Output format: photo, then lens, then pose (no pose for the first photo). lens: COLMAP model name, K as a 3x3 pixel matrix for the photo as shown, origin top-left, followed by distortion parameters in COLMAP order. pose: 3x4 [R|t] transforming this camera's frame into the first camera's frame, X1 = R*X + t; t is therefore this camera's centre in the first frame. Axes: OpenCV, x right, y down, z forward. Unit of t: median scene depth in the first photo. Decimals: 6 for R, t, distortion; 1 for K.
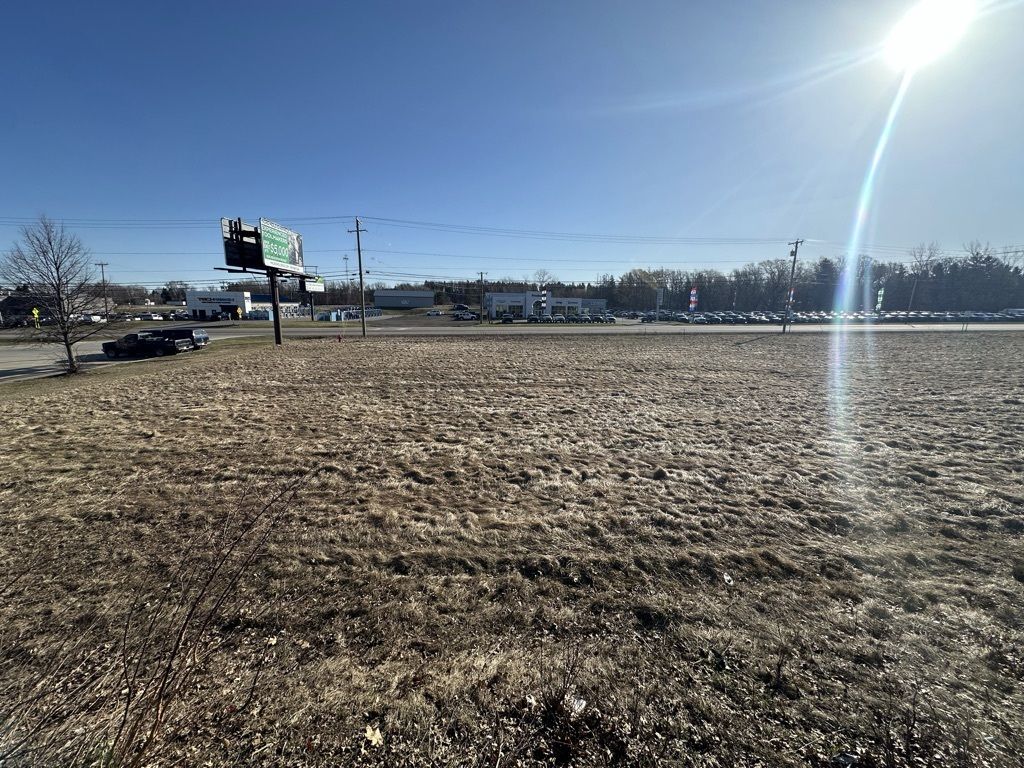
lens RADIAL K [[407.7, 0, 511.3], [0, 407.7, 383.6], [0, 0, 1]] dist [-0.002001, 0.000873]
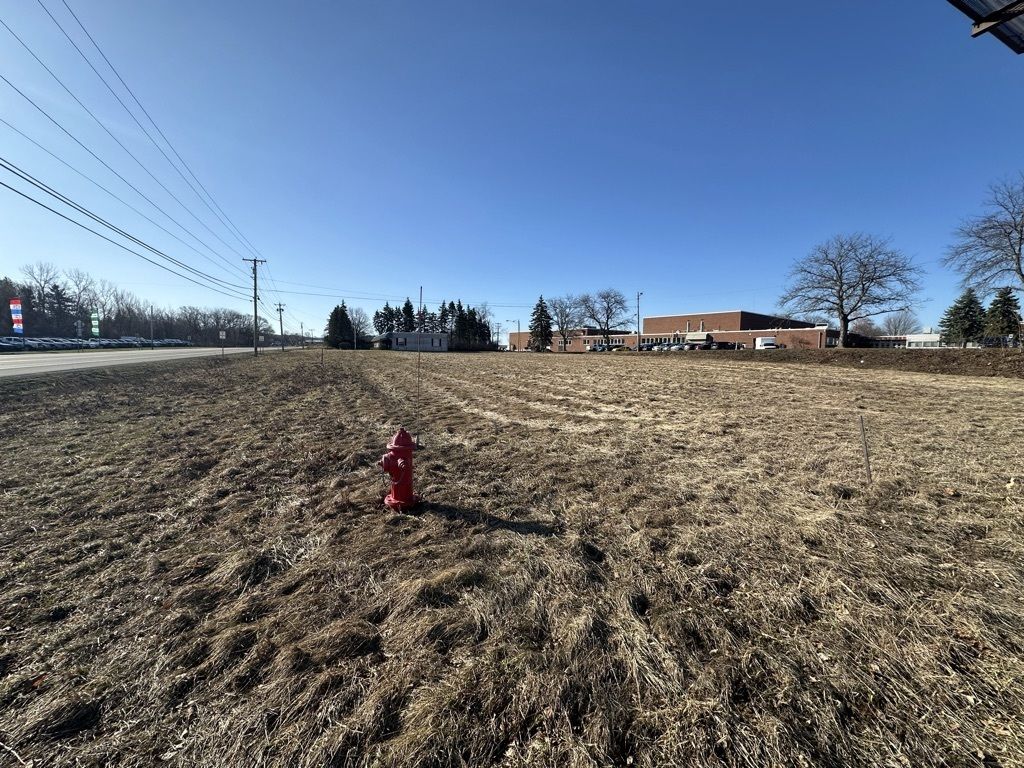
lens RADIAL K [[407.7, 0, 512.7], [0, 407.7, 383.8], [0, 0, 1]] dist [-0.002001, 0.000873]
pose [[-0.307692, -0.091578, 0.947069, -1.843962], [0.162165, 0.975747, 0.147037, -0.501309], [-0.937565, 0.198823, -0.285379, 3.521299]]
